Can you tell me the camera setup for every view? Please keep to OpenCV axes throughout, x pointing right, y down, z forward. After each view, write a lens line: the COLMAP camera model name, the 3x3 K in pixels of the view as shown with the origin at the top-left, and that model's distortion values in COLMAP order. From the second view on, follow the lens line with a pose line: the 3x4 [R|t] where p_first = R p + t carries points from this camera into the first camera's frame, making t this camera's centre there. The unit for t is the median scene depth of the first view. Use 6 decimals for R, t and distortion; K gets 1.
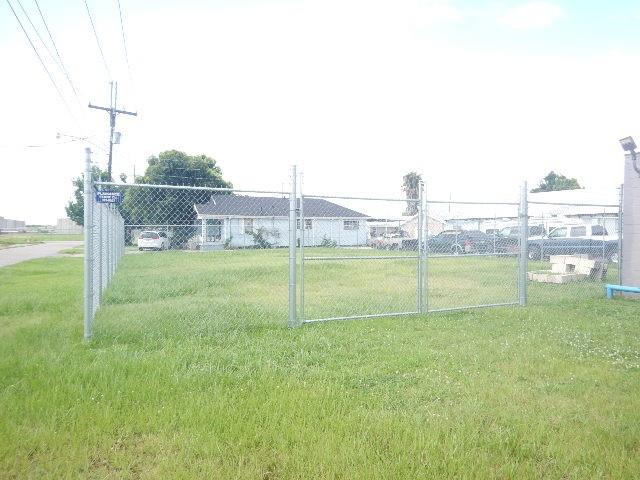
lens RADIAL K [[455.6, 0, 318.5], [0, 455.6, 245.0], [0, 0, 1]] dist [-0.006443, -0.002330]
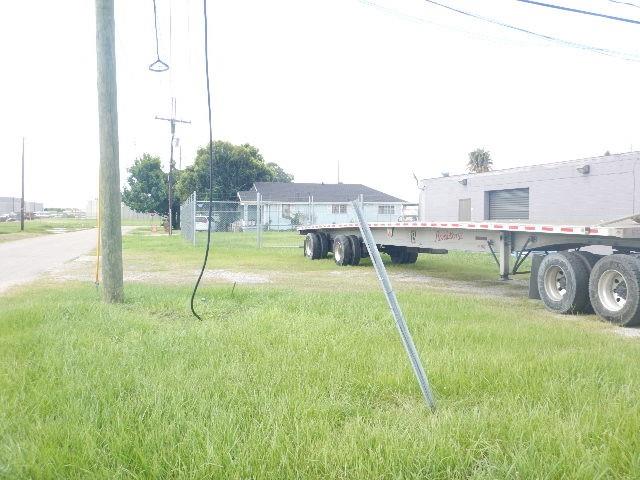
lens RADIAL K [[630.8, 0, 319.4], [0, 630.8, 236.9], [0, 0, 1]] dist [0.015997, 0.000000]
pose [[0.988543, 0.003739, -0.150892, 0.155866], [-0.003083, 0.999985, 0.004584, 0.013028], [0.150907, -0.004067, 0.988540, -0.488392]]
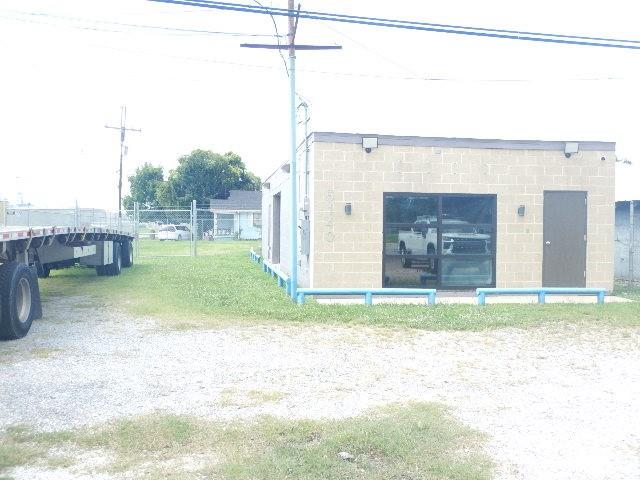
lens RADIAL K [[630.8, 0, 321.9], [0, 630.8, 239.5], [0, 0, 1]] dist [0.015997, 0.000000]
pose [[0.958293, 0.008718, -0.285656, 0.419184], [-0.010828, 0.999925, -0.005808, 0.011020], [0.285584, 0.008658, 0.958315, -0.375218]]
